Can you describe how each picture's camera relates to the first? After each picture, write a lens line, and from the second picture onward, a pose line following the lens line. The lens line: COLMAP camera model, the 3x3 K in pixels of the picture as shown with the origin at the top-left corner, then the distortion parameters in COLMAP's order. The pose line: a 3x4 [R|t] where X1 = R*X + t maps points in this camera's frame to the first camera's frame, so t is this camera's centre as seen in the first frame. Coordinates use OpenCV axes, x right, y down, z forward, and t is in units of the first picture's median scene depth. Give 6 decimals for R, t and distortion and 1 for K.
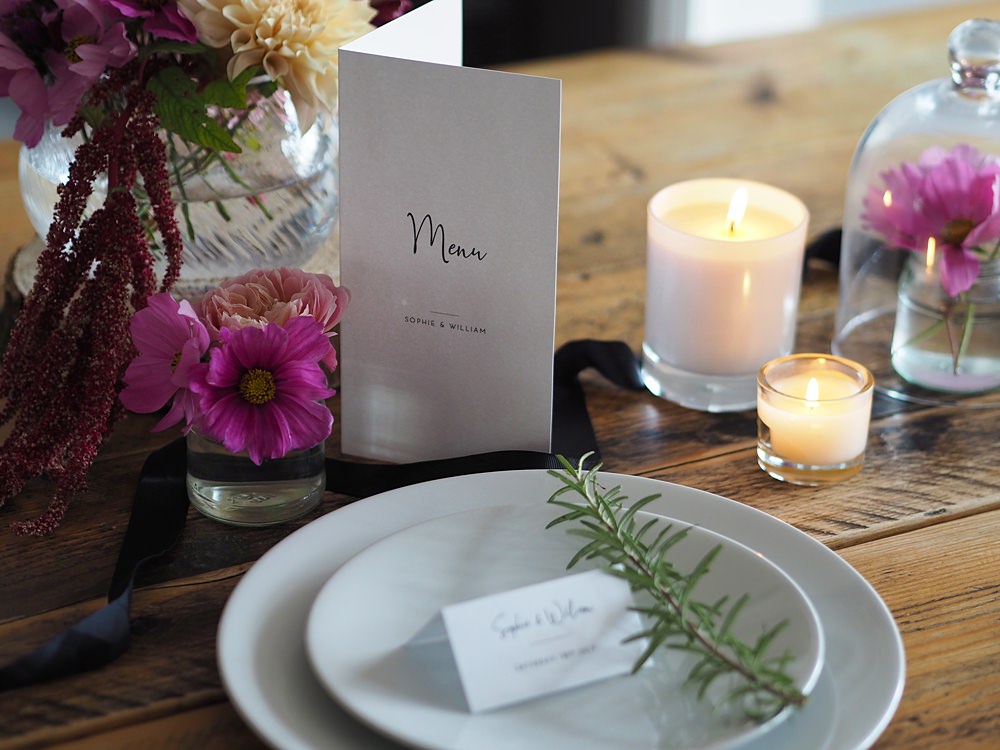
lens RADIAL K [[2811.8, 0, 503.0], [0, 2811.8, 344.9], [0, 0, 1]] dist [0.285227, 0.392593]
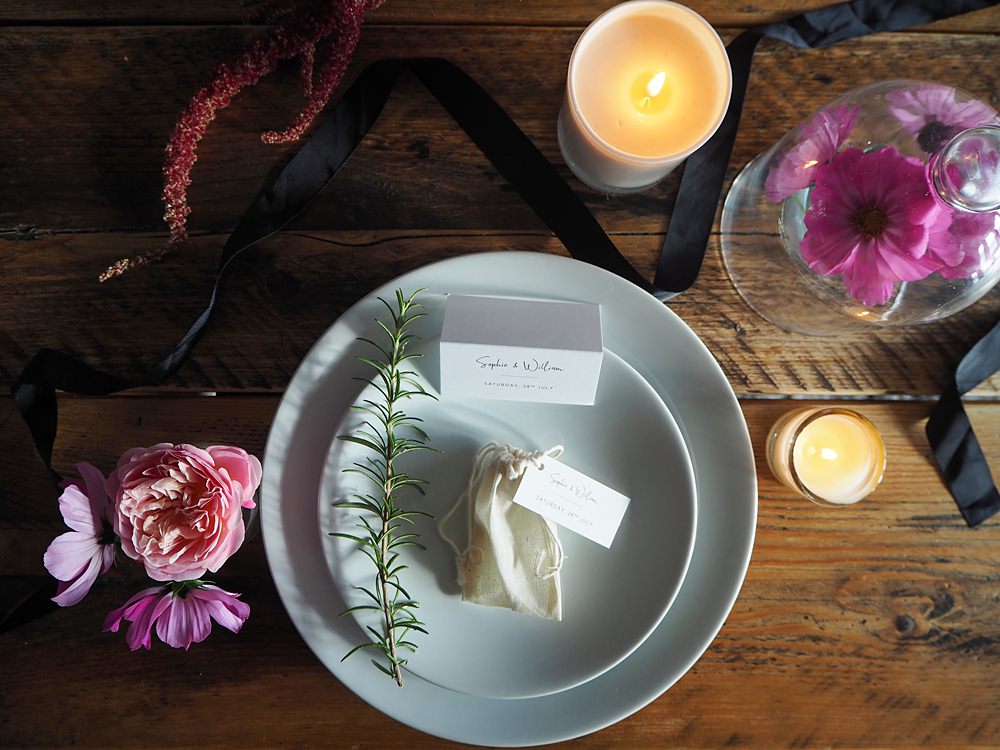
lens RADIAL K [[843.0, 0, 500.0], [0, 843.0, 375.0], [0, 0, 1]] dist [-0.046095, -0.001482]
pose [[0.888540, 0.458743, -0.007236, -0.007814], [-0.188958, 0.380274, 0.905366, -0.255884], [0.418082, -0.803086, 0.424571, 0.779013]]
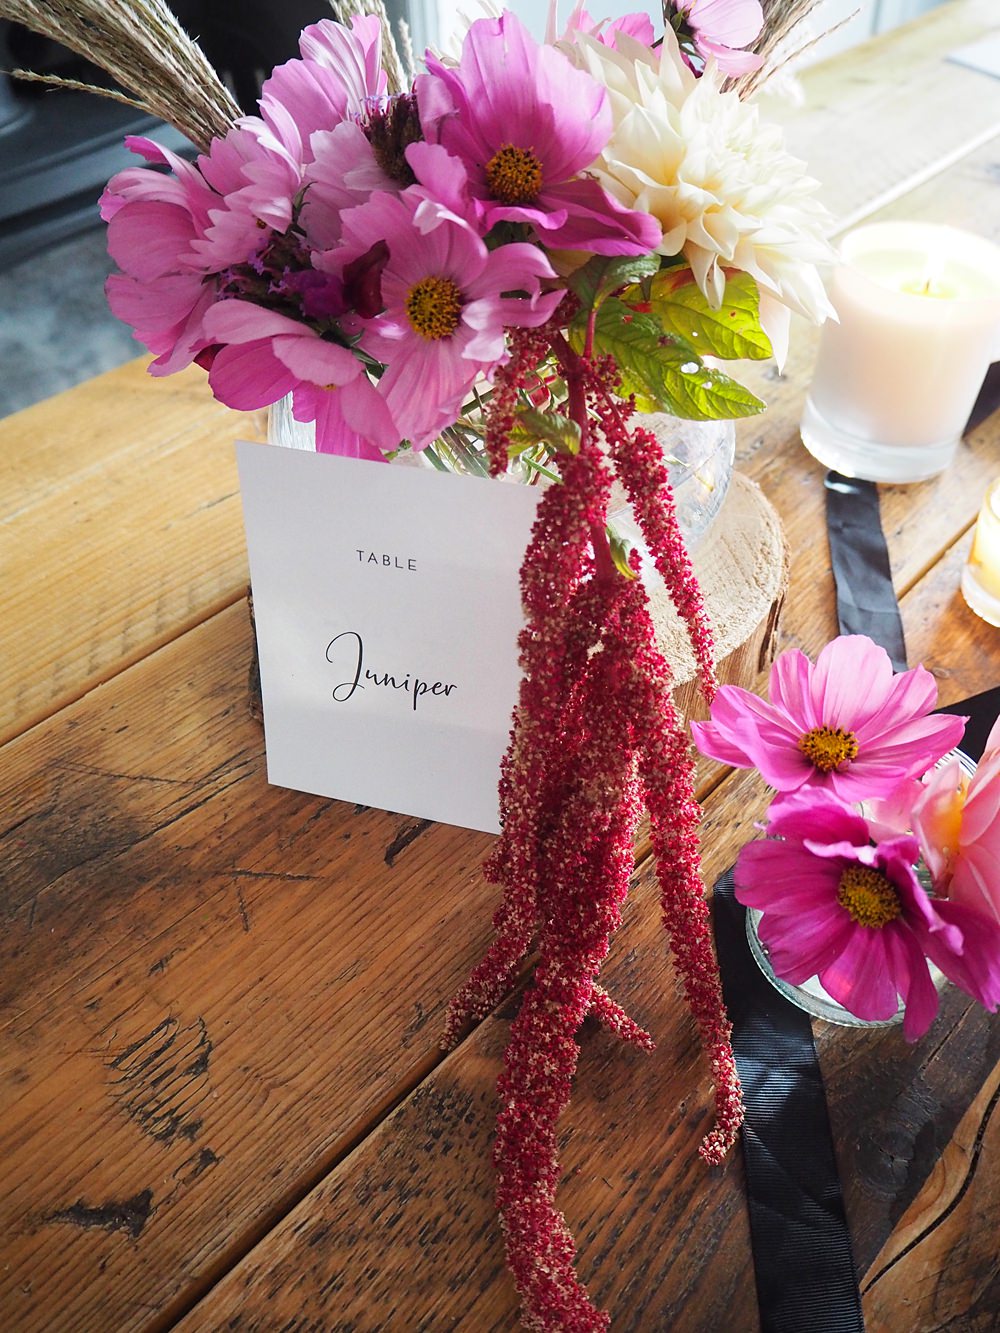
lens RADIAL K [[1123.7, 0, 507.4], [0, 1123.7, 667.0], [0, 0, 1]] dist [-0.046095, -0.001482]
pose [[0.938885, -0.283328, 0.195503, -0.197121], [0.204805, 0.916251, 0.344295, -0.117617], [-0.276678, -0.283214, 0.918281, 0.808500]]
